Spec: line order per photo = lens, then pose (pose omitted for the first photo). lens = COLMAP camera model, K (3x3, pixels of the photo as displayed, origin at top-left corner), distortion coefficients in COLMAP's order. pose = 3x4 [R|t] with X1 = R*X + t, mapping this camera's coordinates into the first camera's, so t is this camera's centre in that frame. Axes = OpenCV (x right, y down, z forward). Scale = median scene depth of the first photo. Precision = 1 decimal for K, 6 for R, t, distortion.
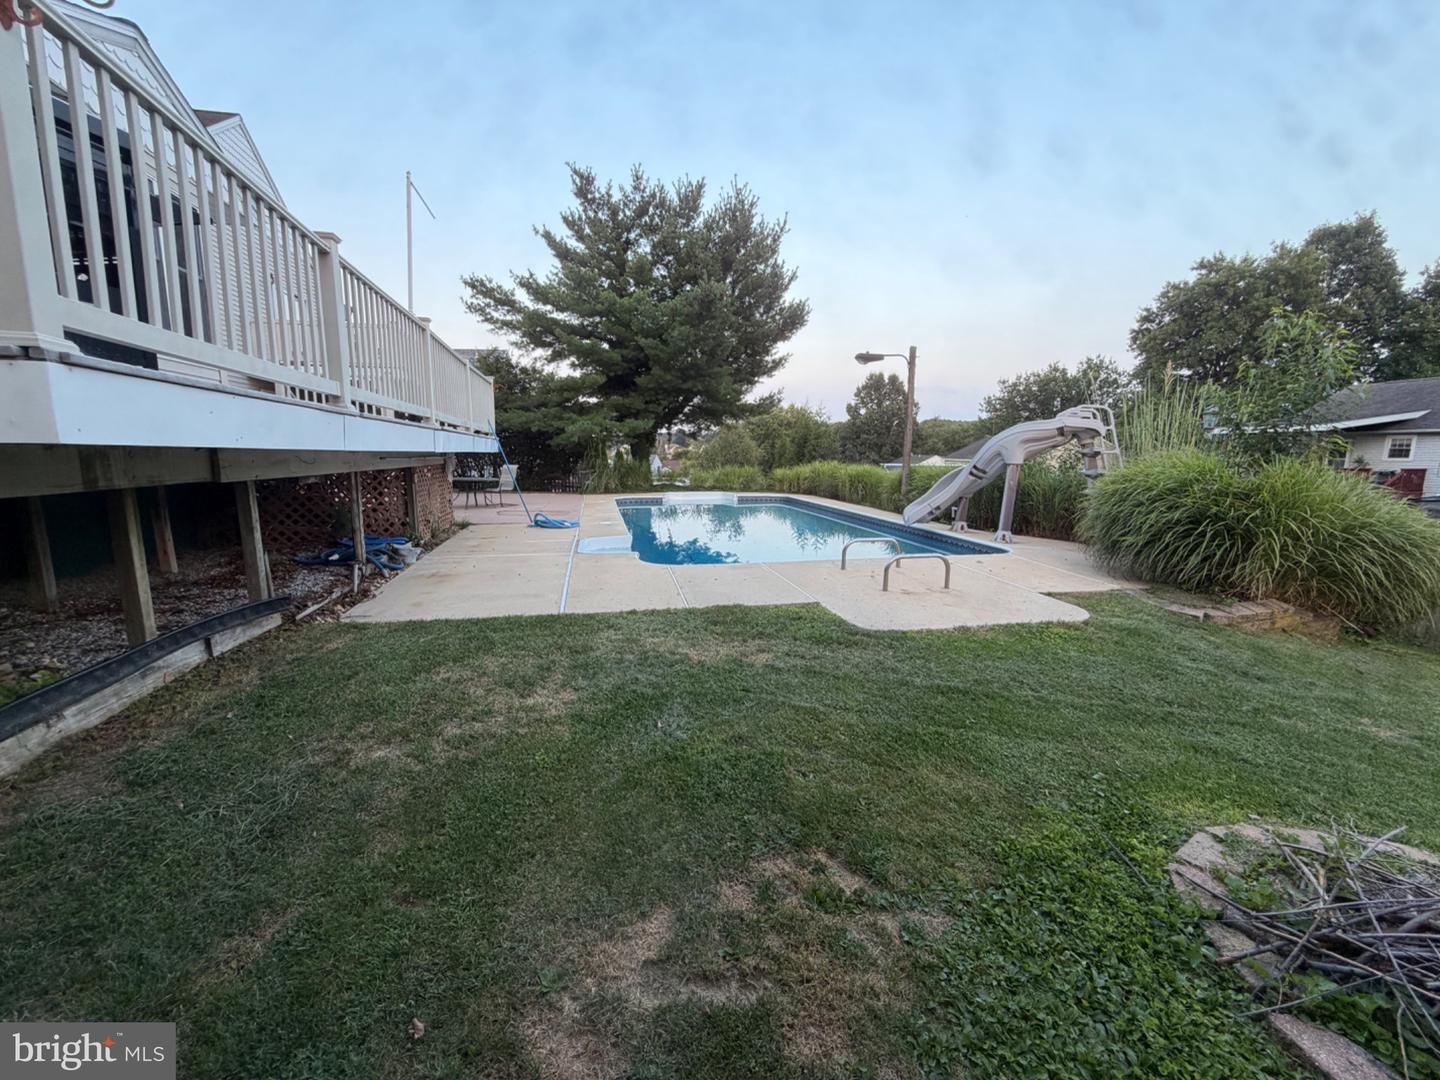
lens RADIAL K [[566.4, 0, 720.0], [0, 566.4, 540.0], [0, 0, 1]] dist [-0.003687, -0.000186]
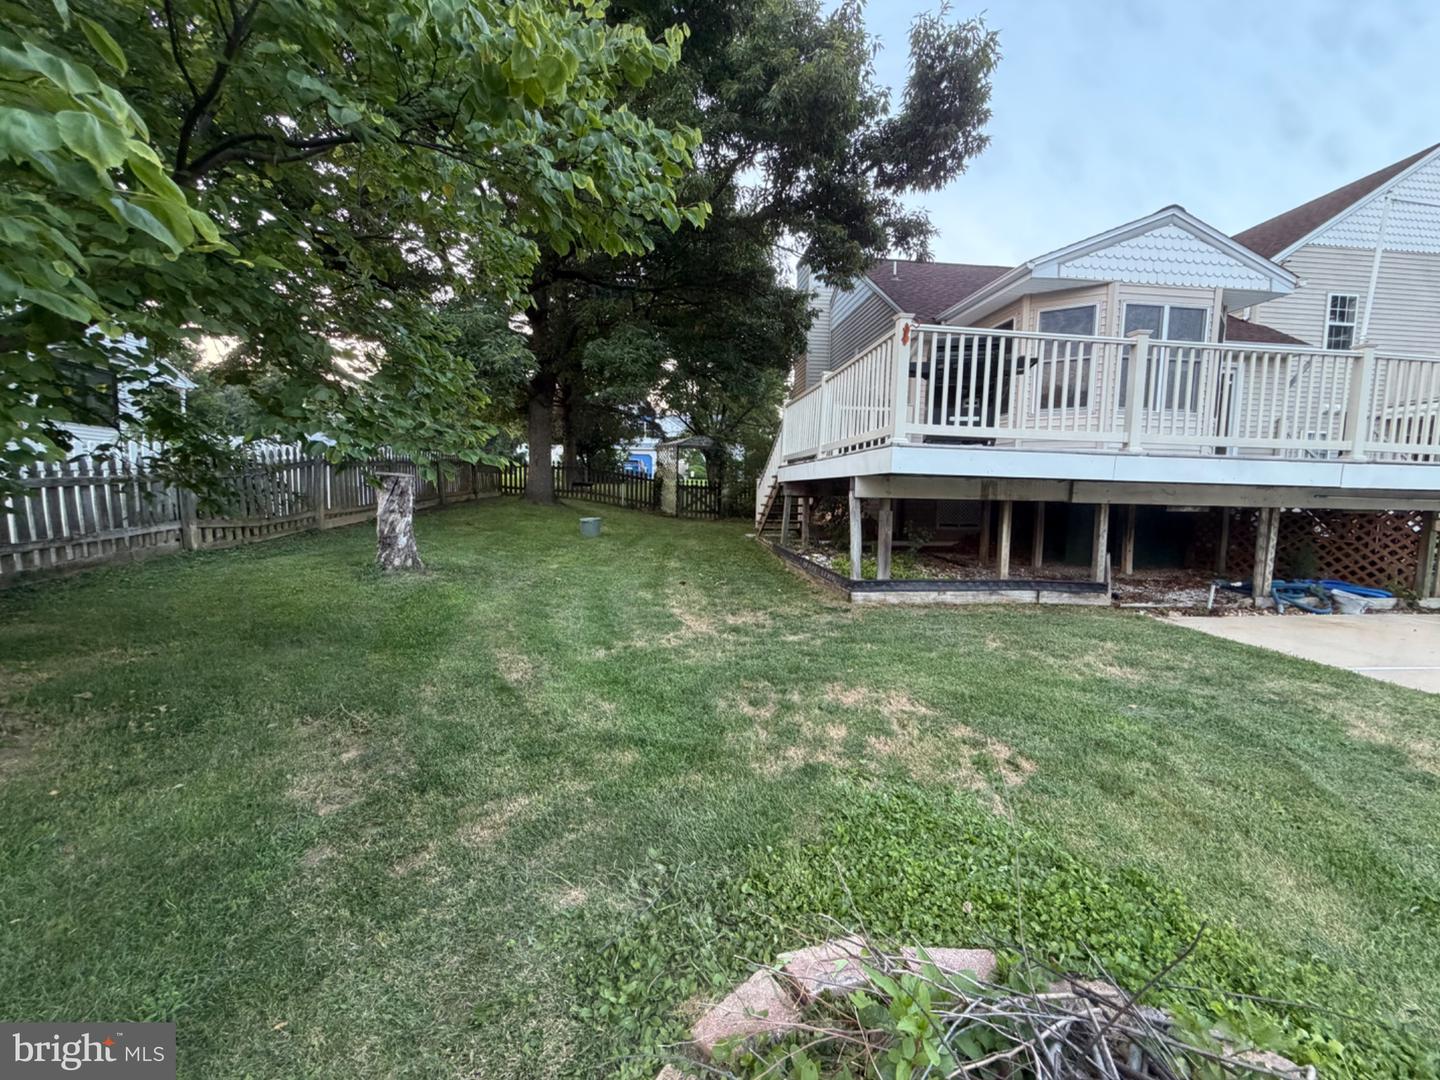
lens RADIAL K [[566.4, 0, 720.0], [0, 566.4, 540.0], [0, 0, 1]] dist [-0.003687, -0.000186]
pose [[-0.131134, 0.063353, -0.989338, 0.767199], [-0.170691, 0.981609, 0.085483, 0.033243], [0.976559, 0.180081, -0.117908, 0.192383]]
